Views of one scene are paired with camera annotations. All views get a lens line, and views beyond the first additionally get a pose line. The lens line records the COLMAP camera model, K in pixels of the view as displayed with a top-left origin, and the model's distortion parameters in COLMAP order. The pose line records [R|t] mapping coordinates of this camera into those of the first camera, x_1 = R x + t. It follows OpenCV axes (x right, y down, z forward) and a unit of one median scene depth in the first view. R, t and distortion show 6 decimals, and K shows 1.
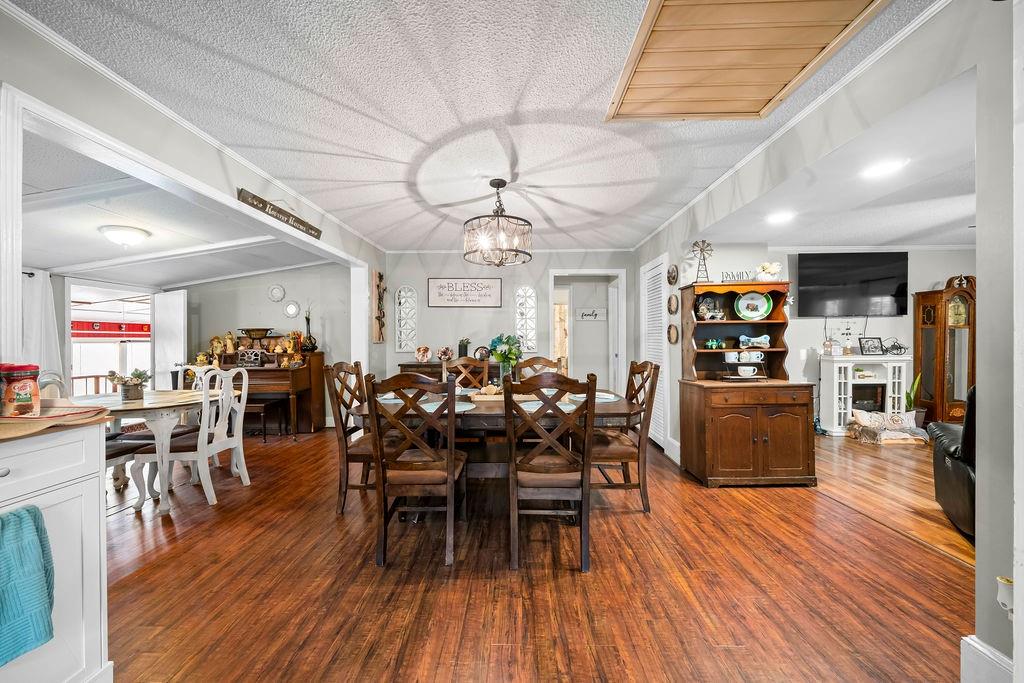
lens RADIAL K [[348.5, 0, 513.1], [0, 348.5, 341.0], [0, 0, 1]] dist [-0.006591, 0.001241]
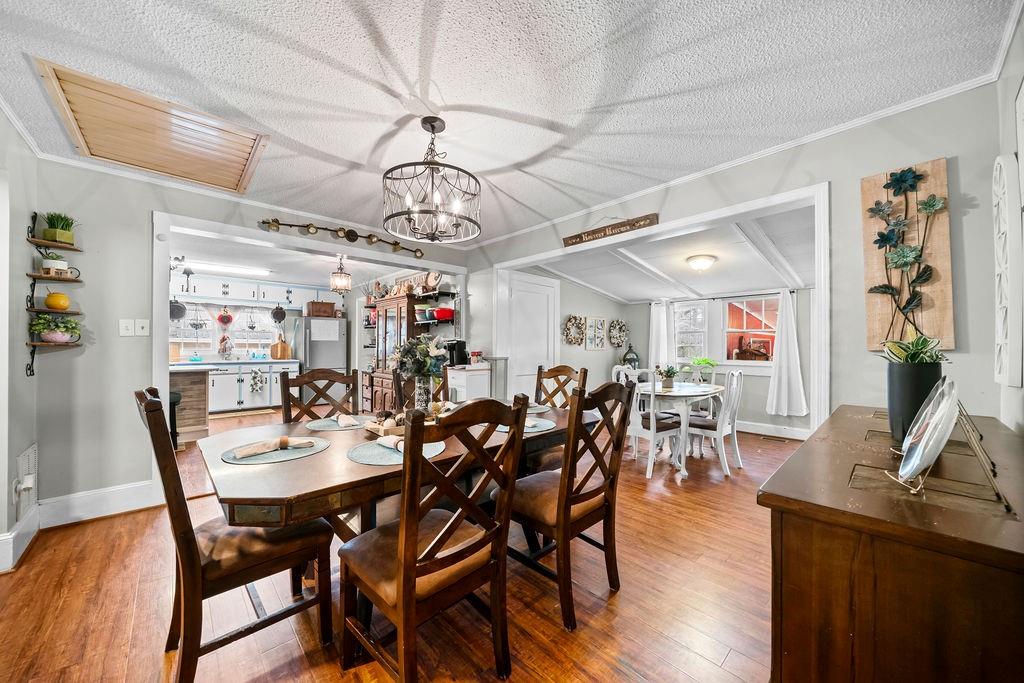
lens RADIAL K [[378.4, 0, 512.9], [0, 378.4, 345.6], [0, 0, 1]] dist [-0.000456, -0.000030]
pose [[-0.721019, -0.001595, -0.692913, 0.376373], [-0.004213, 0.999989, 0.002082, -0.001422], [0.692902, 0.004421, -0.721018, 1.673796]]
